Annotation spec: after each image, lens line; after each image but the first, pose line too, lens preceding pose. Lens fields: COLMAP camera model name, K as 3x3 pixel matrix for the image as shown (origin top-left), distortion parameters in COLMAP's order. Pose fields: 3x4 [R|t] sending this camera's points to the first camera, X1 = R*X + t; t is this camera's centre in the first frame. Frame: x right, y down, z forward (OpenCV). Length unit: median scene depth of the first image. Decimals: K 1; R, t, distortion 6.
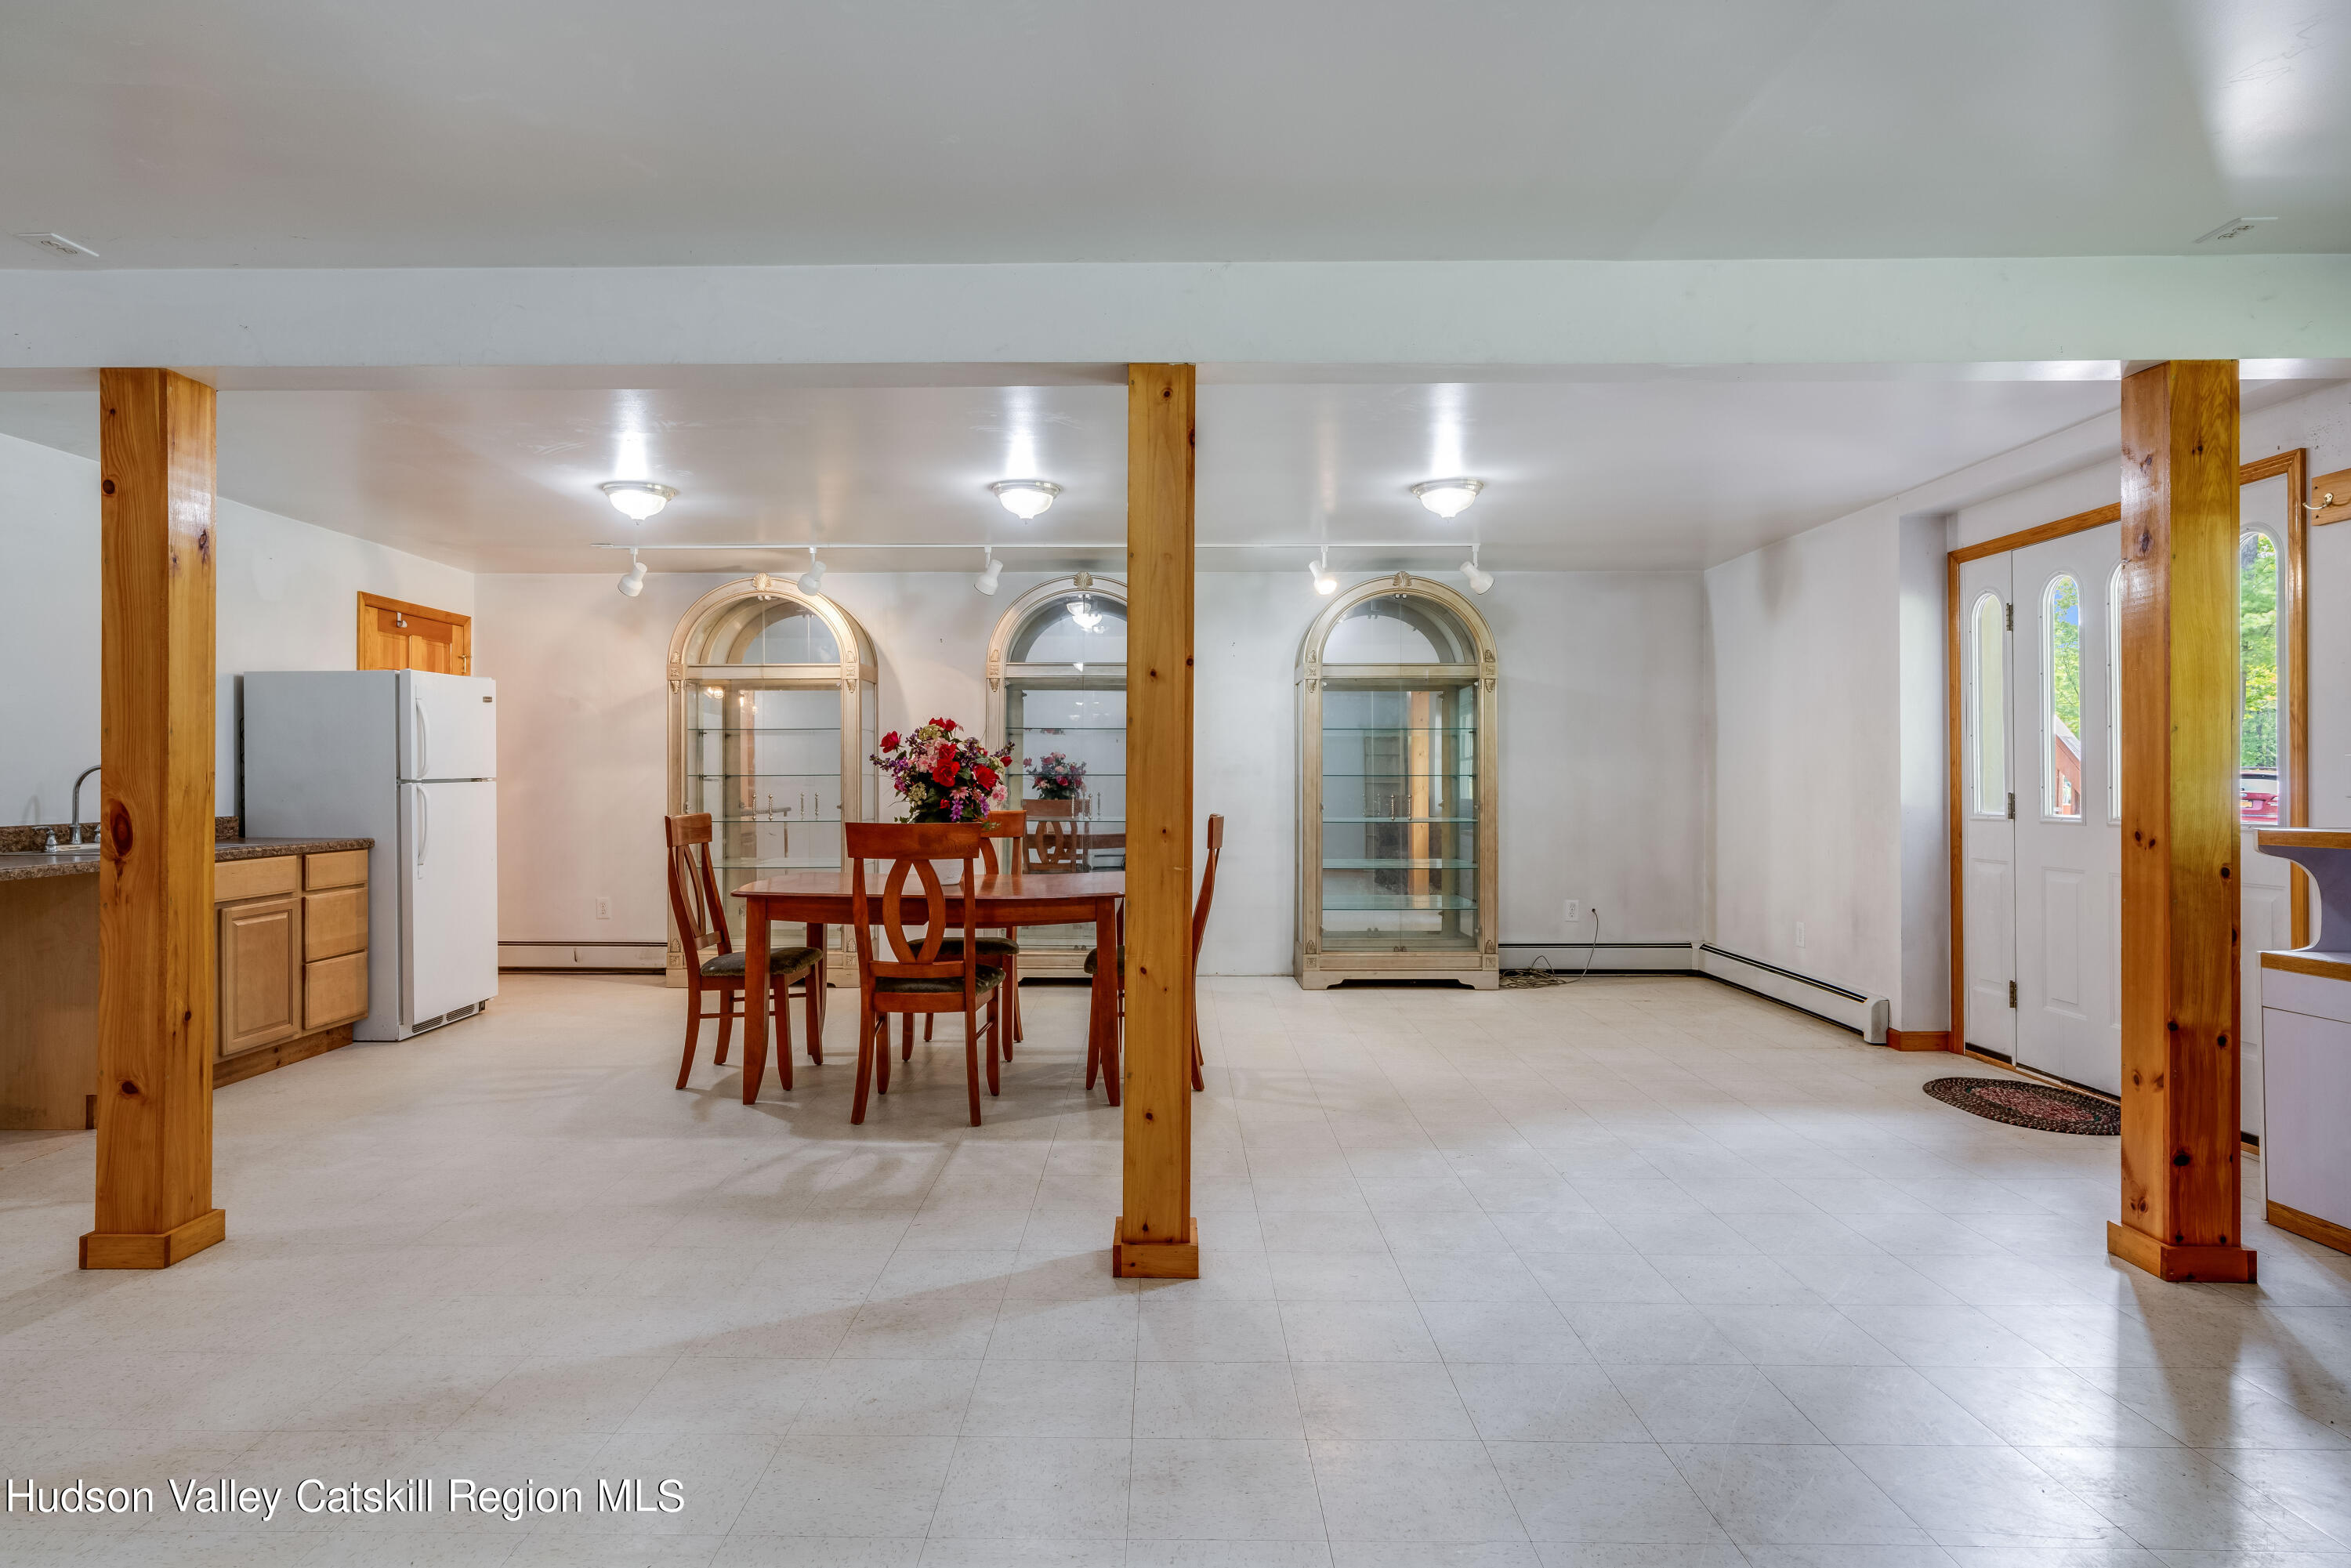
lens RADIAL K [[1290.6, 0, 1148.4], [0, 1290.6, 774.0], [0, 0, 1]] dist [-0.000963, 0.000185]
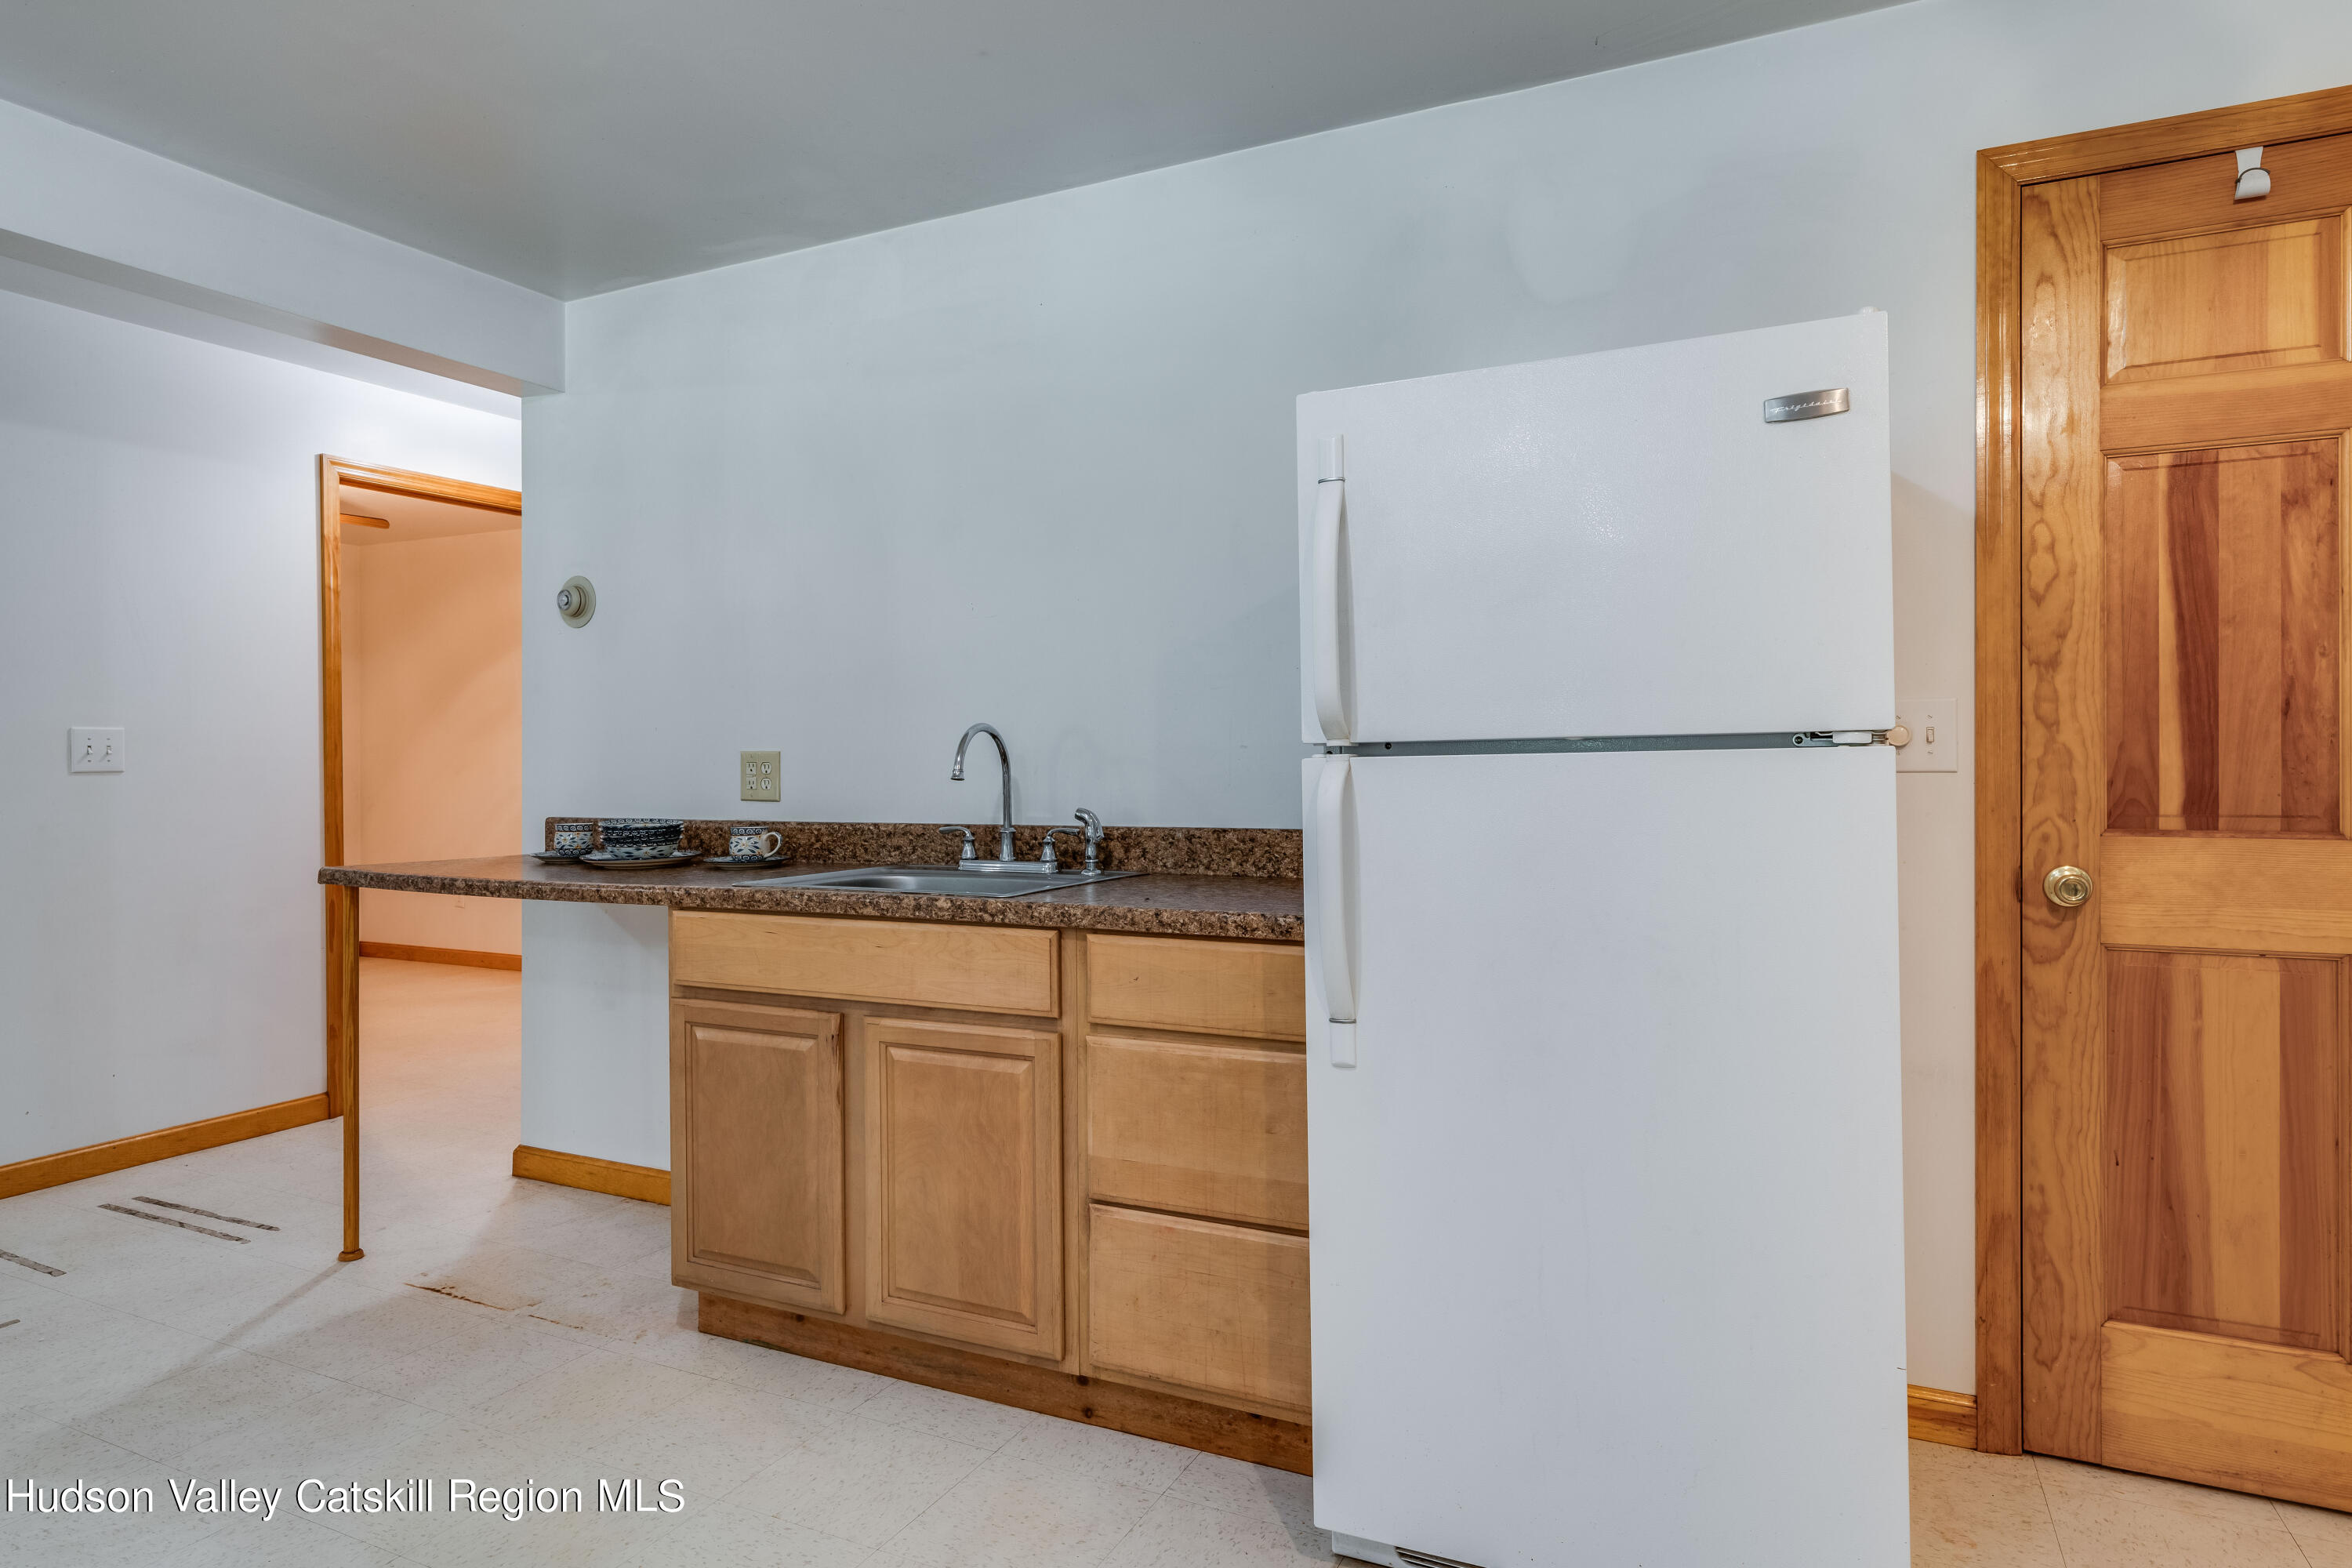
lens RADIAL K [[1331.3, 0, 1164.0], [0, 1331.3, 767.4], [0, 0, 1]] dist [0.000294, 0.001691]
pose [[-0.420469, 0.008247, -0.907269, -0.313660], [0.009546, 0.999944, 0.004665, 0.009773], [0.907257, -0.006699, -0.420524, 1.320683]]
